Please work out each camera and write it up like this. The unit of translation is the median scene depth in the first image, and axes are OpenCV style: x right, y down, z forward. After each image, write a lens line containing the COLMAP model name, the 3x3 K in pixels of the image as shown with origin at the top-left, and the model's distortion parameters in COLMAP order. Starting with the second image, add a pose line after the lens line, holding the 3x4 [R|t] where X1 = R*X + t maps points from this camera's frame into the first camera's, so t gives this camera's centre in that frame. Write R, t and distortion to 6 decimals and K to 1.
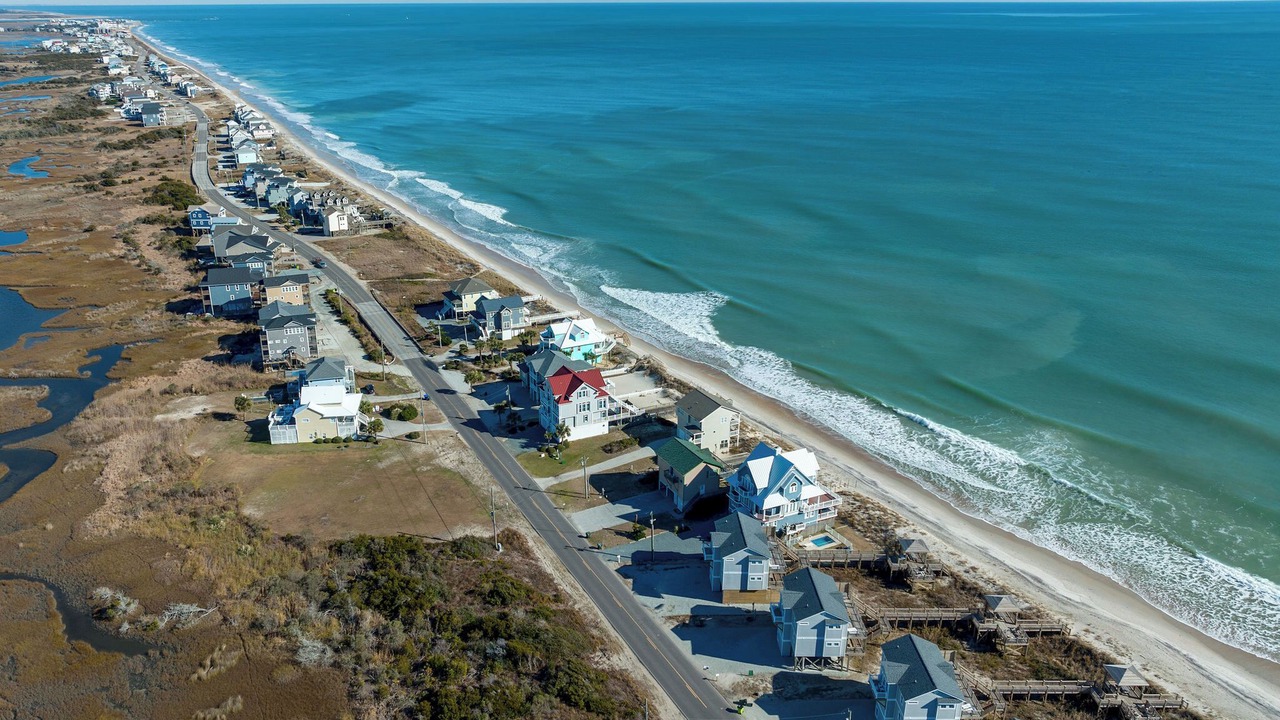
lens RADIAL K [[866.8, 0, 640.0], [0, 866.8, 360.0], [0, 0, 1]] dist [-0.000475, -0.001099]
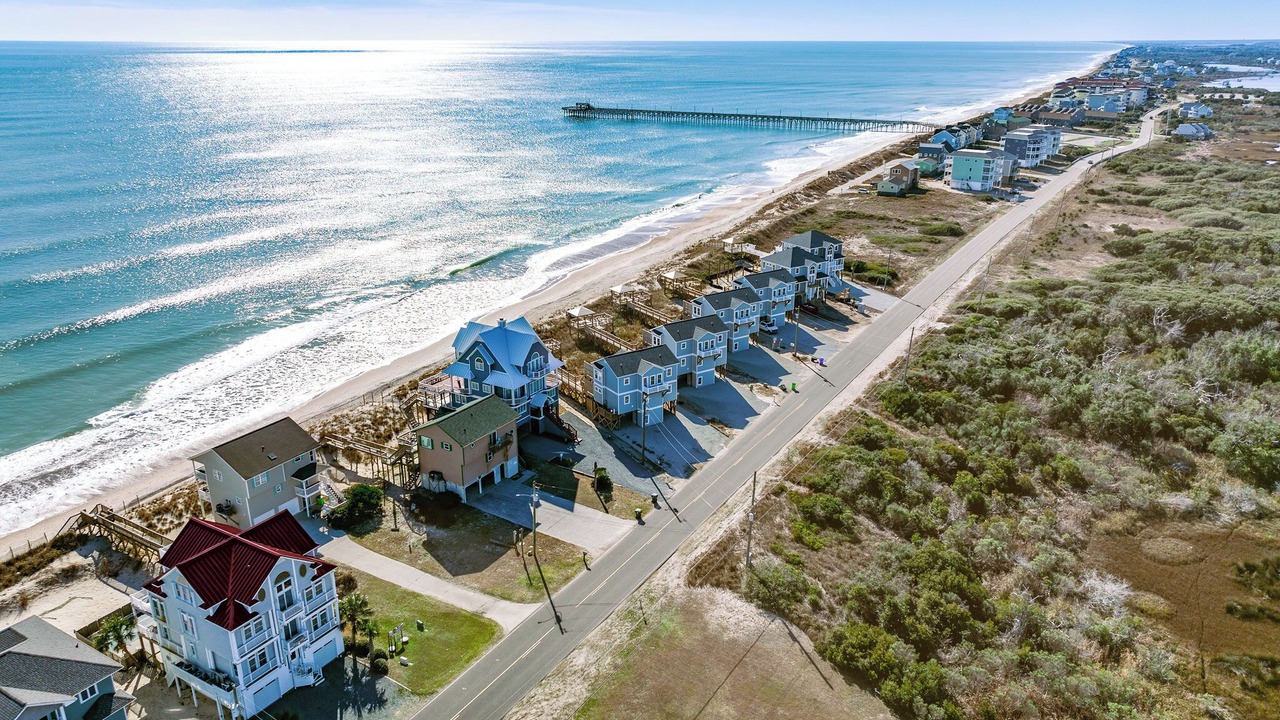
lens RADIAL K [[866.8, 0, 640.0], [0, 866.8, 360.0], [0, 0, 1]] dist [-0.000475, -0.001099]
pose [[-0.516285, -0.288864, 0.806230, -0.513485], [0.293046, 0.824986, 0.483242, -0.201622], [-0.804720, 0.485753, -0.341277, 1.059187]]
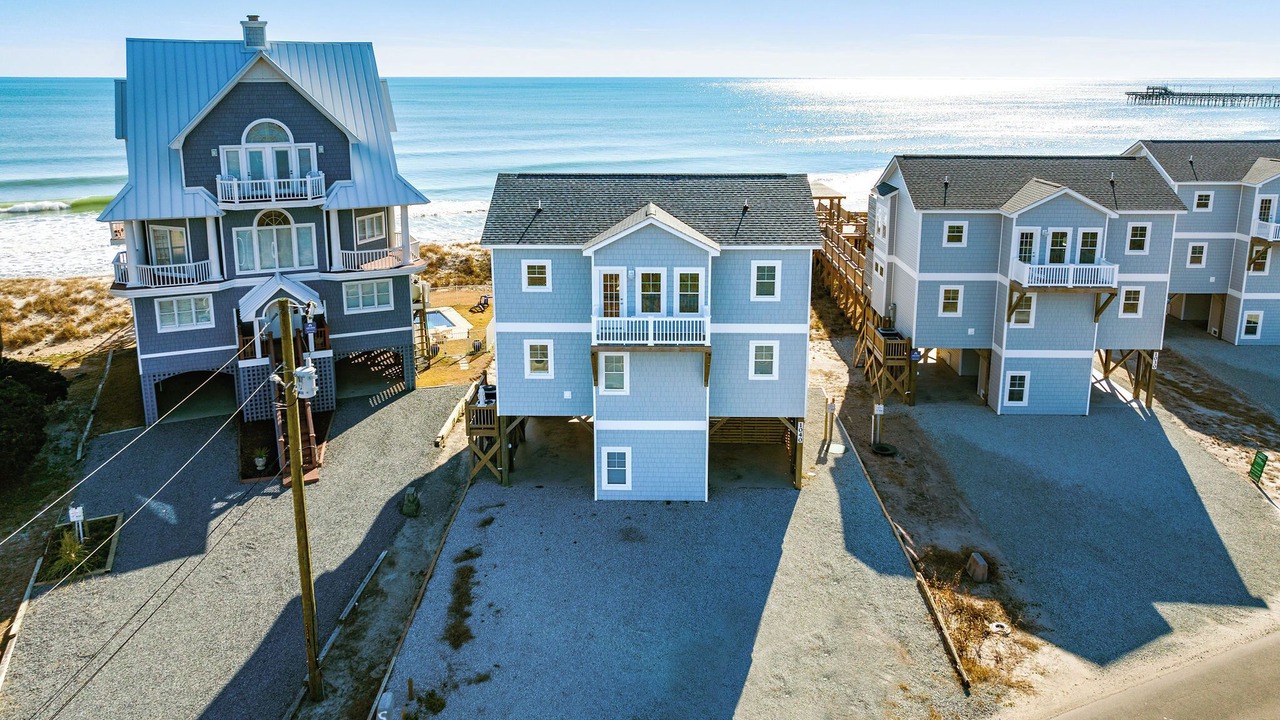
lens RADIAL K [[913.4, 0, 641.2], [0, 913.4, 253.5], [0, 0, 1]] dist [-0.000940, -0.000879]
pose [[0.061533, -0.189638, 0.979924, -0.094673], [0.339443, 0.927240, 0.158128, 0.137389], [-0.938612, 0.322898, 0.121427, 0.786888]]
